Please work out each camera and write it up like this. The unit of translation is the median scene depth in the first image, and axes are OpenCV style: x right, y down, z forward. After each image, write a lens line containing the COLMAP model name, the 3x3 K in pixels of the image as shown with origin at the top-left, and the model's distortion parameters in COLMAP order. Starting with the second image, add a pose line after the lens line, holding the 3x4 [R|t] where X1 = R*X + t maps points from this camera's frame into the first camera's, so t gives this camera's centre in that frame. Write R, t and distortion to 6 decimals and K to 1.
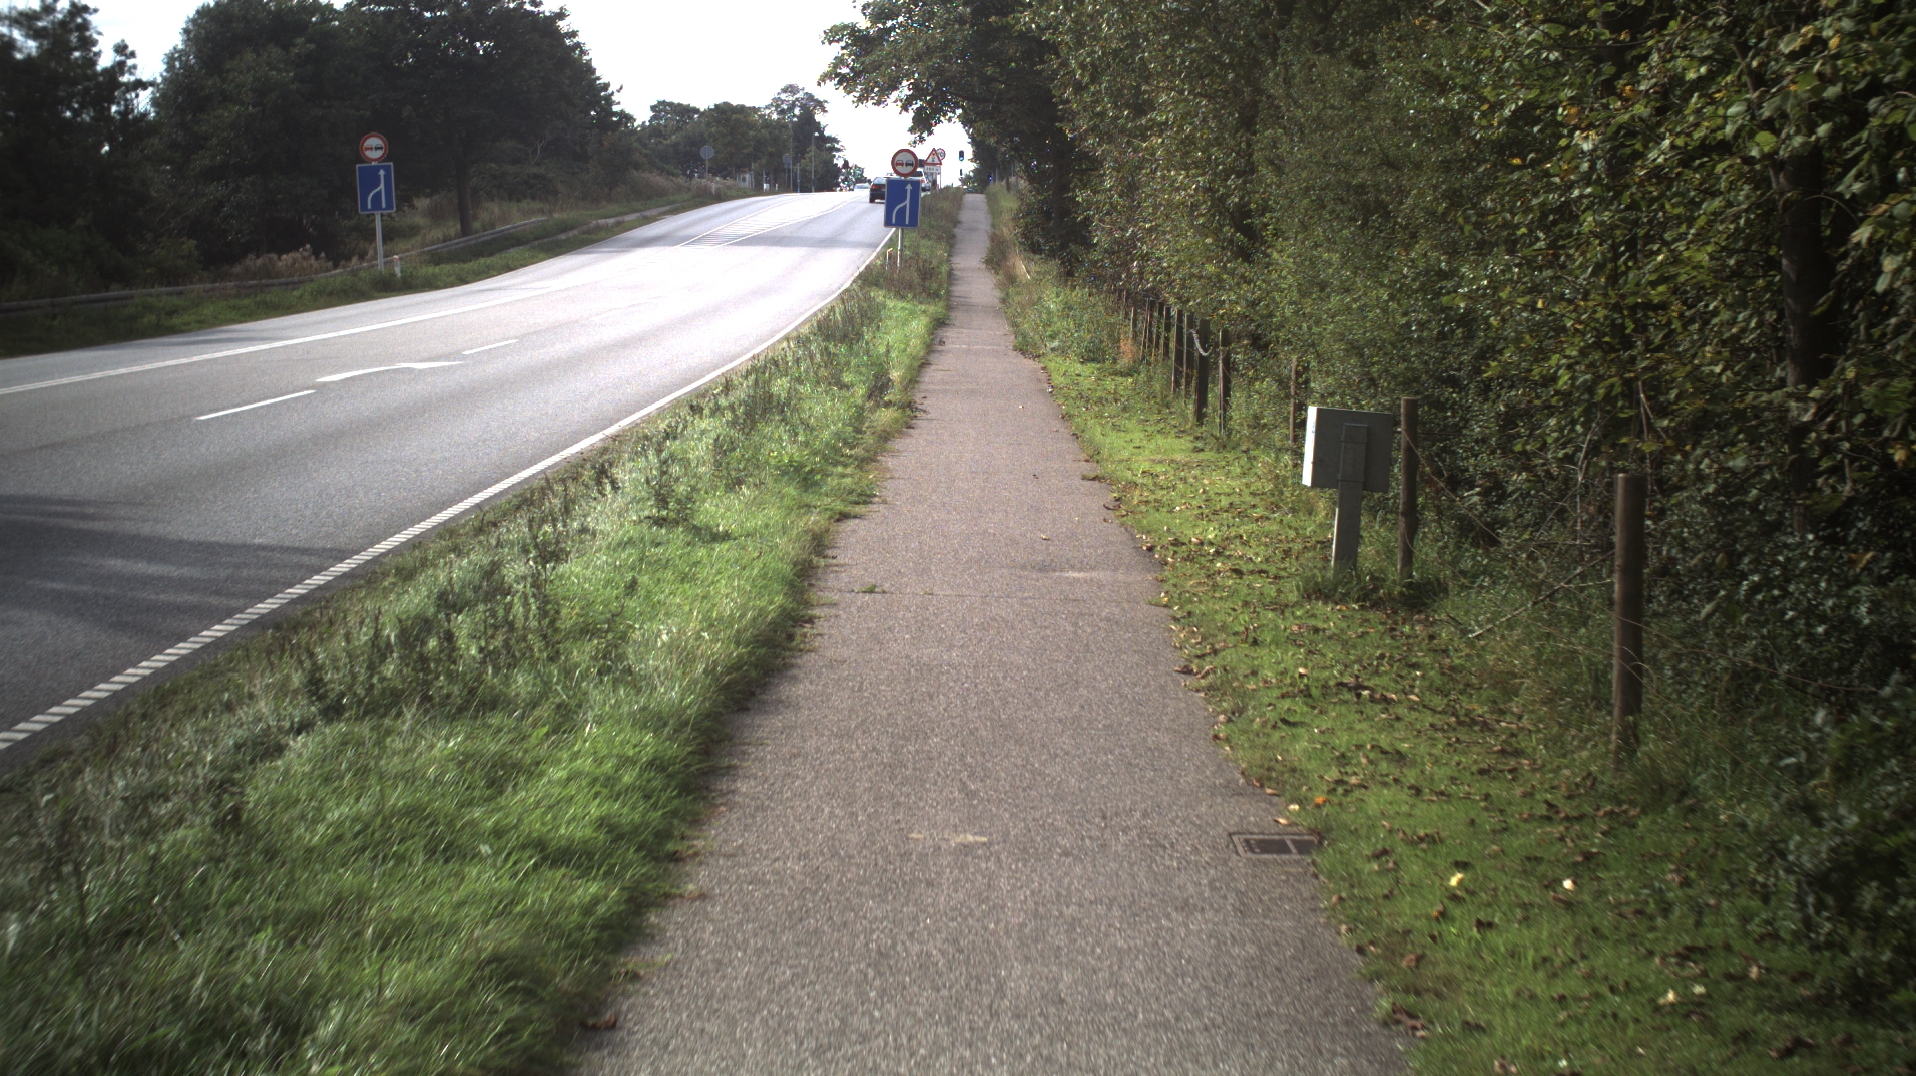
lens RADIAL K [[2821.4, 0, 958.0], [0, 2821.4, 538.0], [0, 0, 1]] dist [-0.193291, 0.076521]
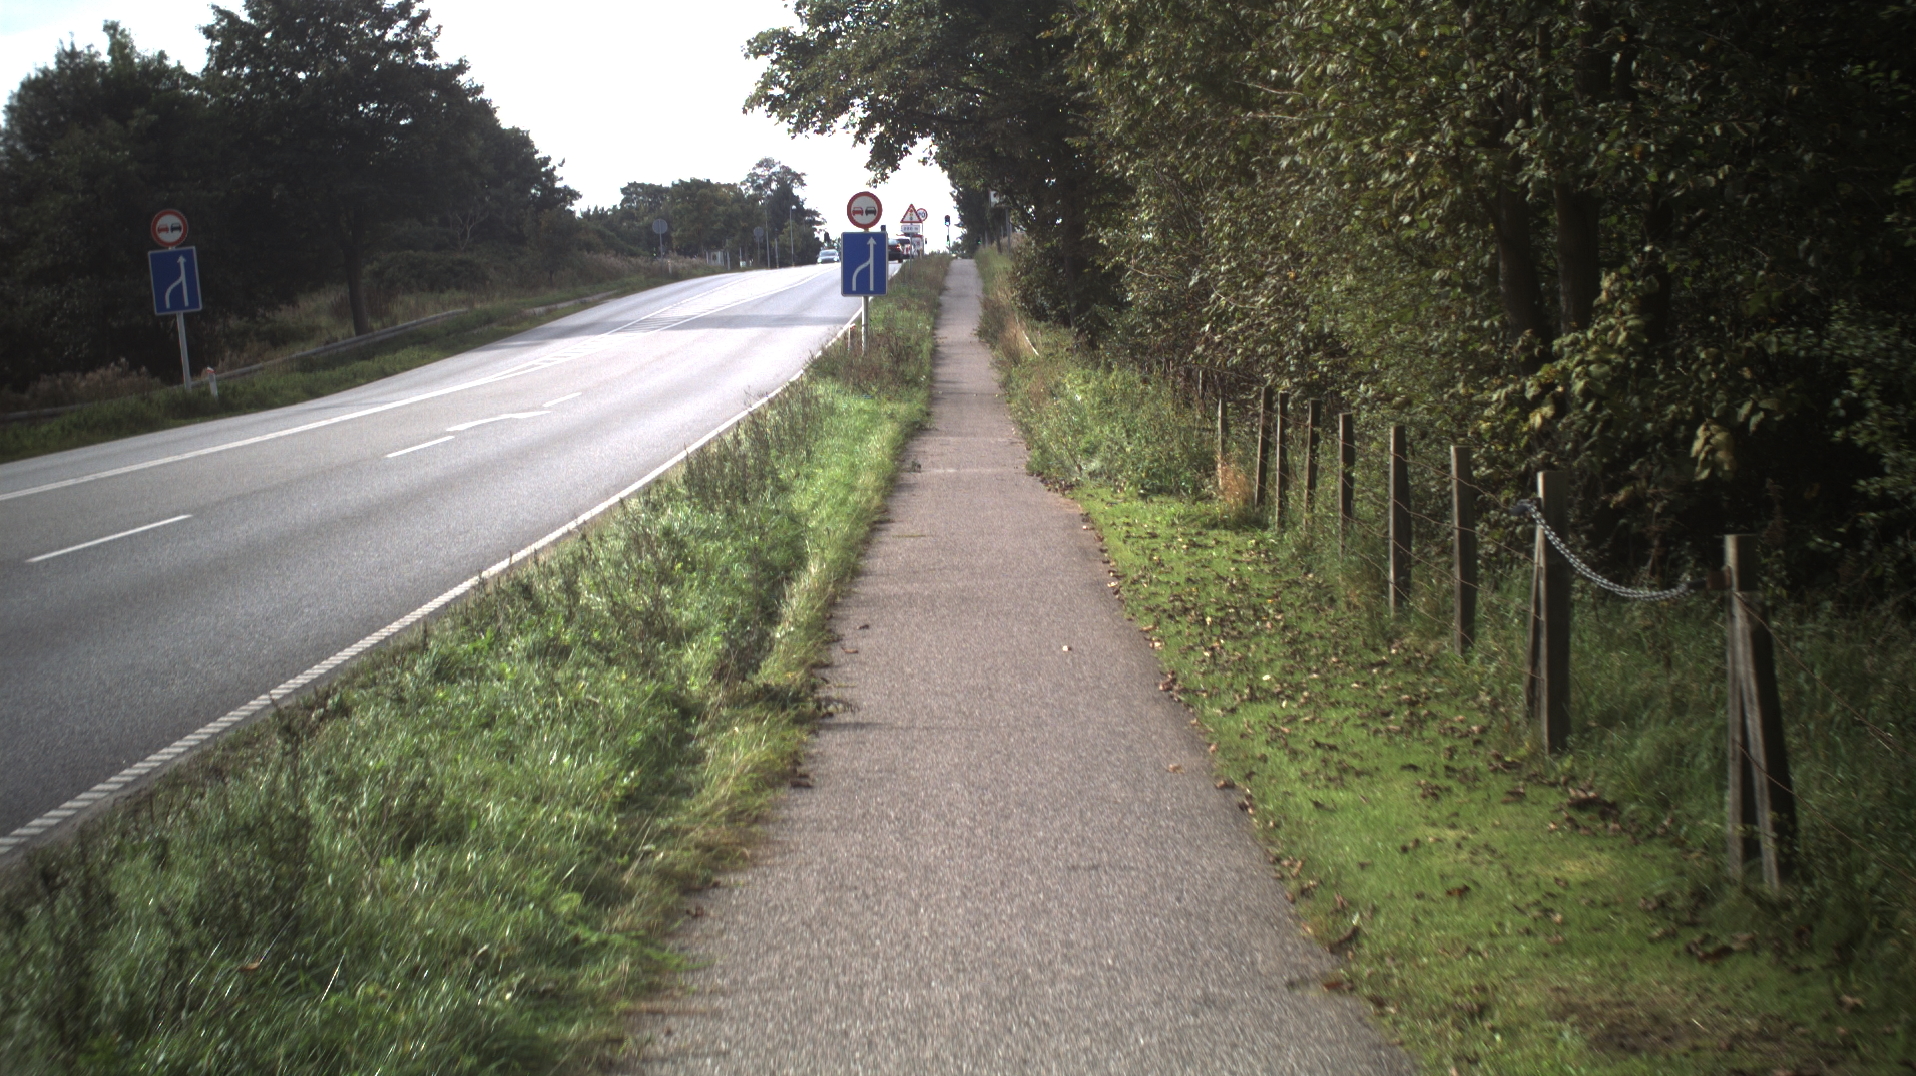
lens RADIAL K [[2821.4, 0, 958.0], [0, 2821.4, 538.0], [0, 0, 1]] dist [-0.193291, 0.076521]
pose [[0.998590, -0.053050, -0.001687, 0.002910], [0.052991, 0.998279, -0.025111, -0.025582], [0.003016, 0.024986, 0.999683, 0.251016]]
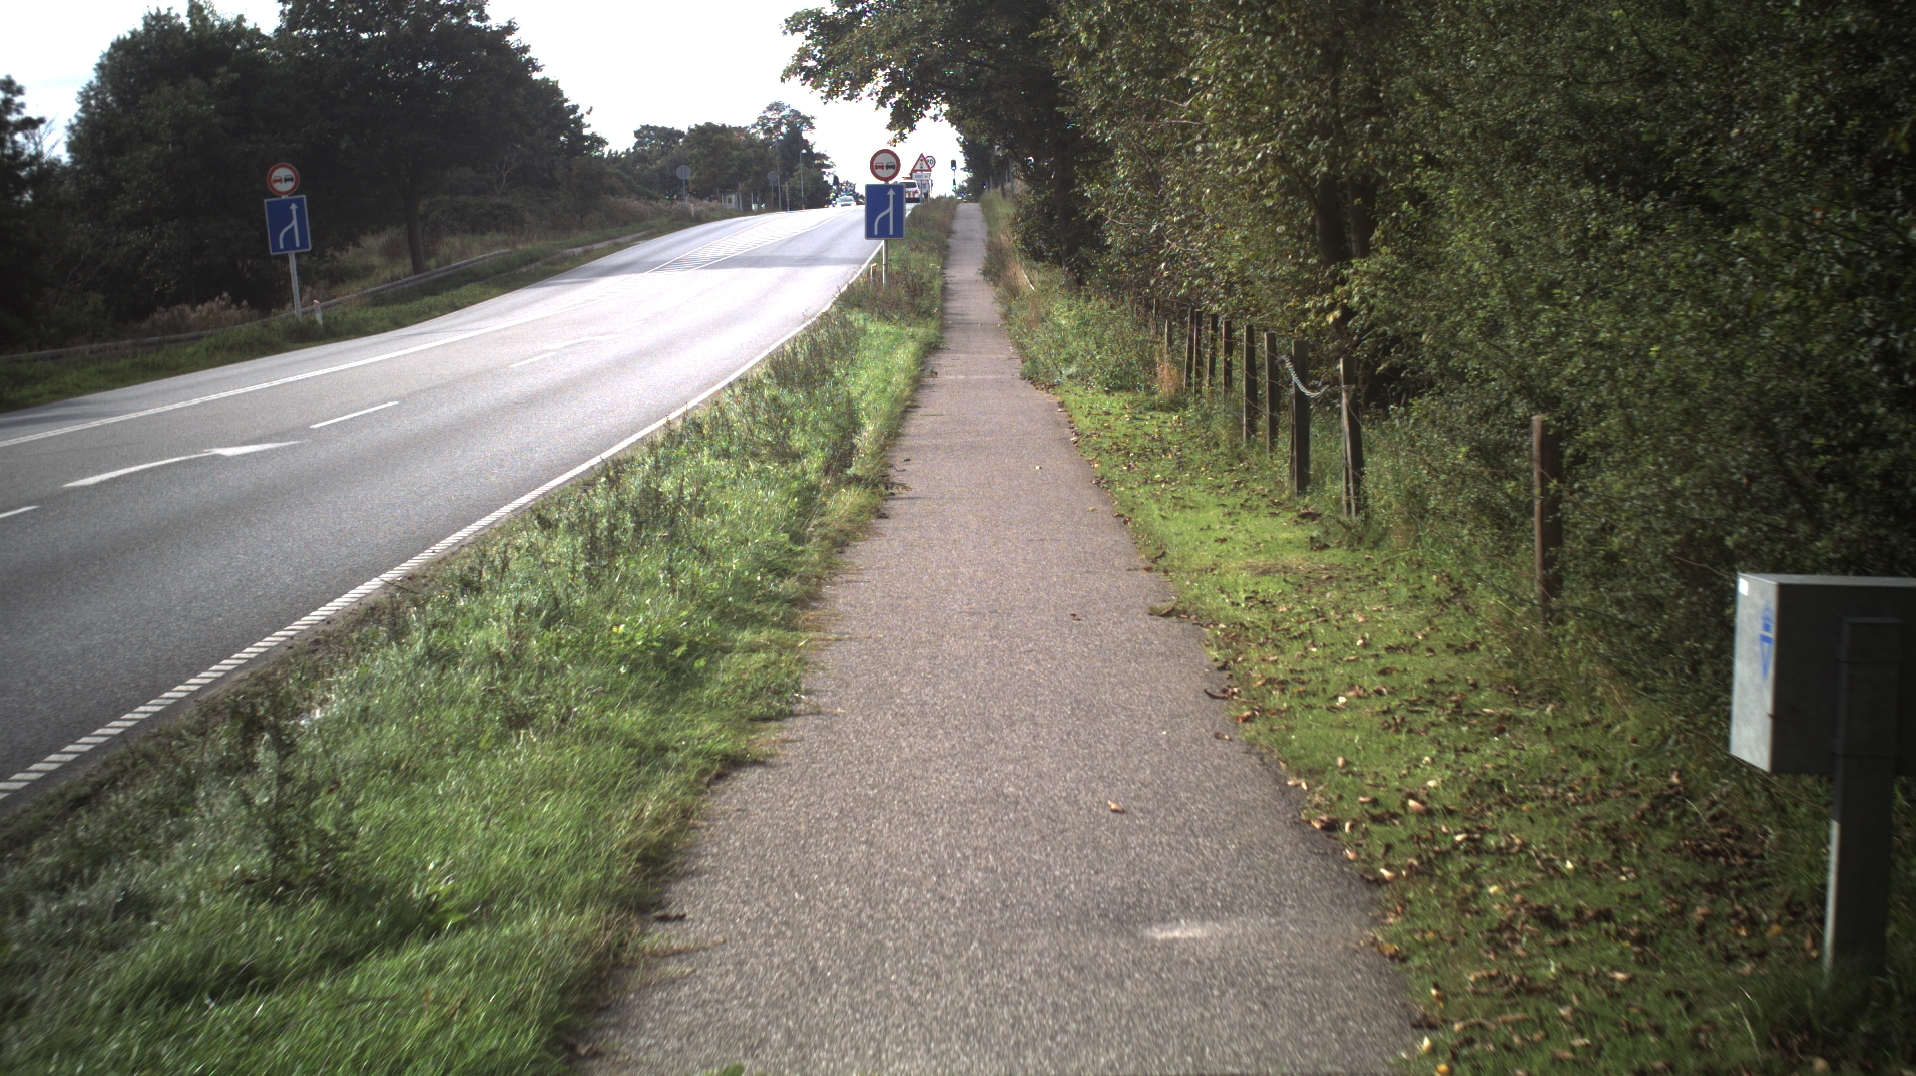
lens RADIAL K [[2821.4, 0, 958.0], [0, 2821.4, 538.0], [0, 0, 1]] dist [-0.193291, 0.076521]
pose [[0.998711, -0.050581, -0.004331, 0.001771], [0.050561, 0.998710, -0.004595, -0.012236], [0.004558, 0.004370, 0.999980, 0.125279]]
